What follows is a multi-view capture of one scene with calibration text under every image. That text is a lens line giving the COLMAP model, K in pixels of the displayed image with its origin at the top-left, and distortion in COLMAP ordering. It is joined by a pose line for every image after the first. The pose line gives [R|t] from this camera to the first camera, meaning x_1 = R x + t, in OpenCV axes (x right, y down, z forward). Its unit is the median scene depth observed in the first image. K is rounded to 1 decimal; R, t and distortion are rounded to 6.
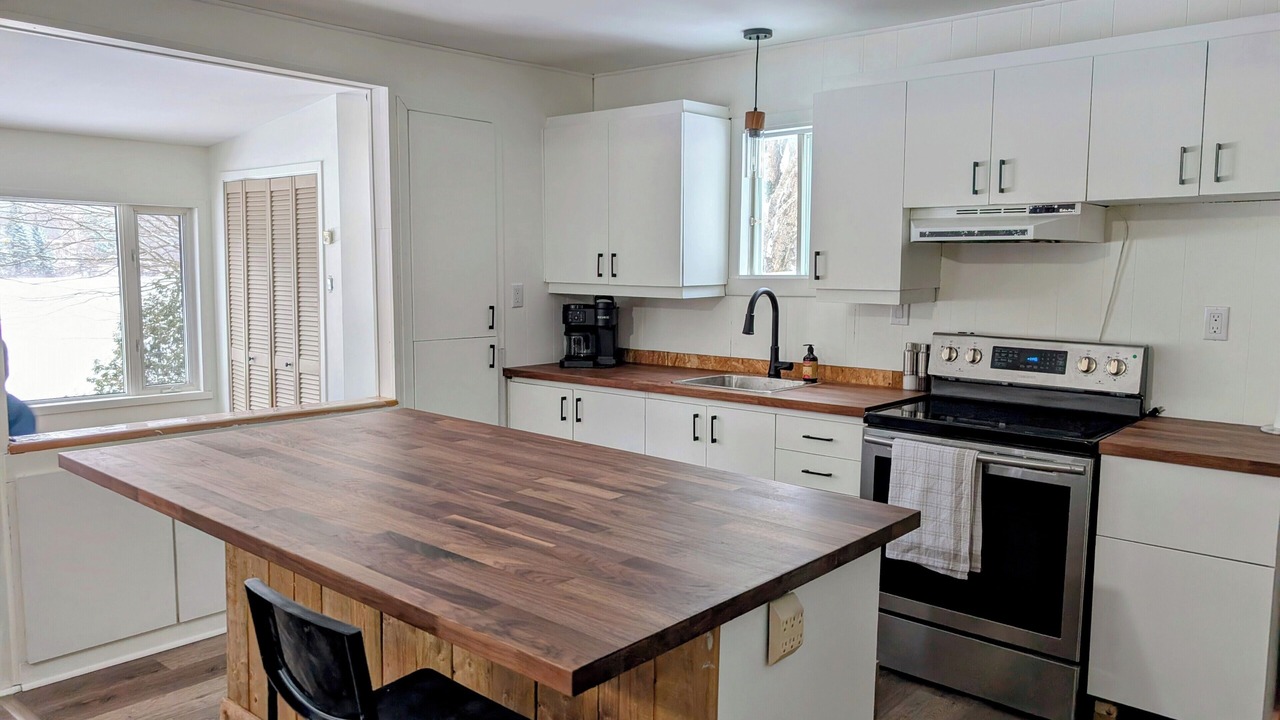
lens RADIAL K [[922.6, 0, 632.6], [0, 922.6, 366.6], [0, 0, 1]] dist [0.019152, -0.025786]
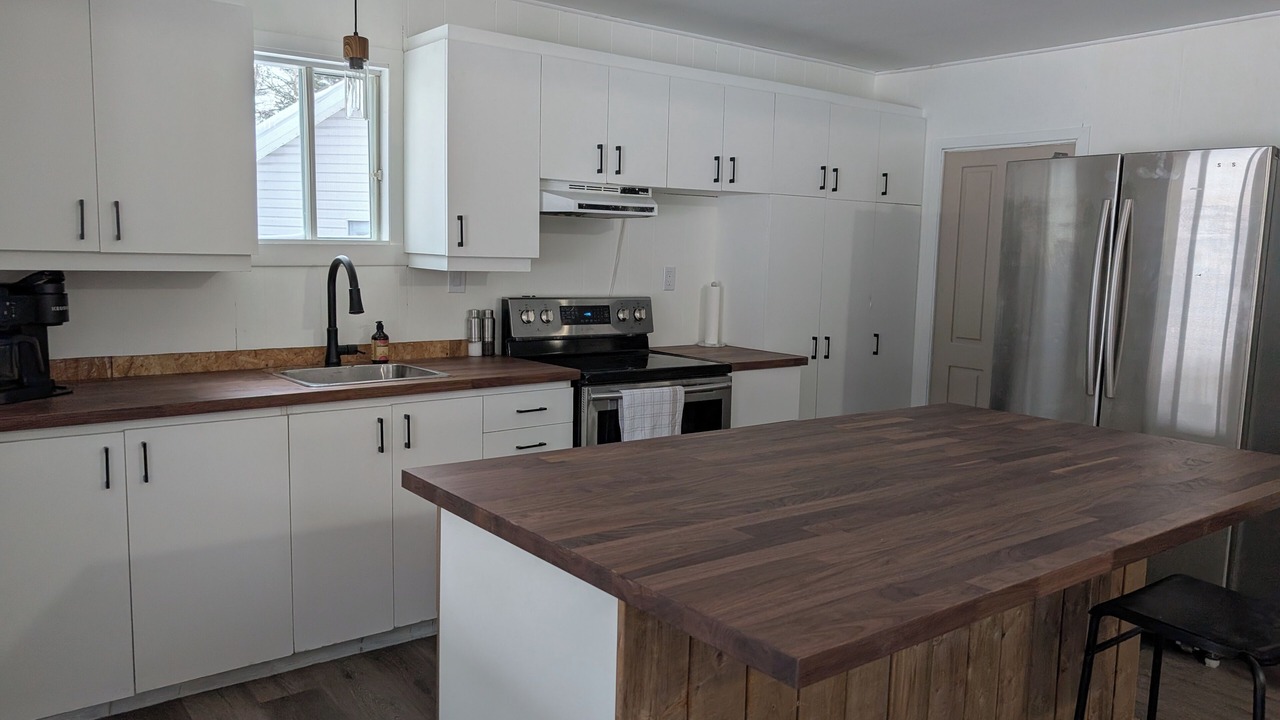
lens RADIAL K [[922.6, 0, 632.6], [0, 922.6, 366.6], [0, 0, 1]] dist [0.019152, -0.025786]
pose [[0.183412, -0.121697, 0.975474, -0.666641], [0.089651, 0.990243, 0.106683, -0.057150], [-0.978940, 0.067886, 0.192532, 0.648401]]
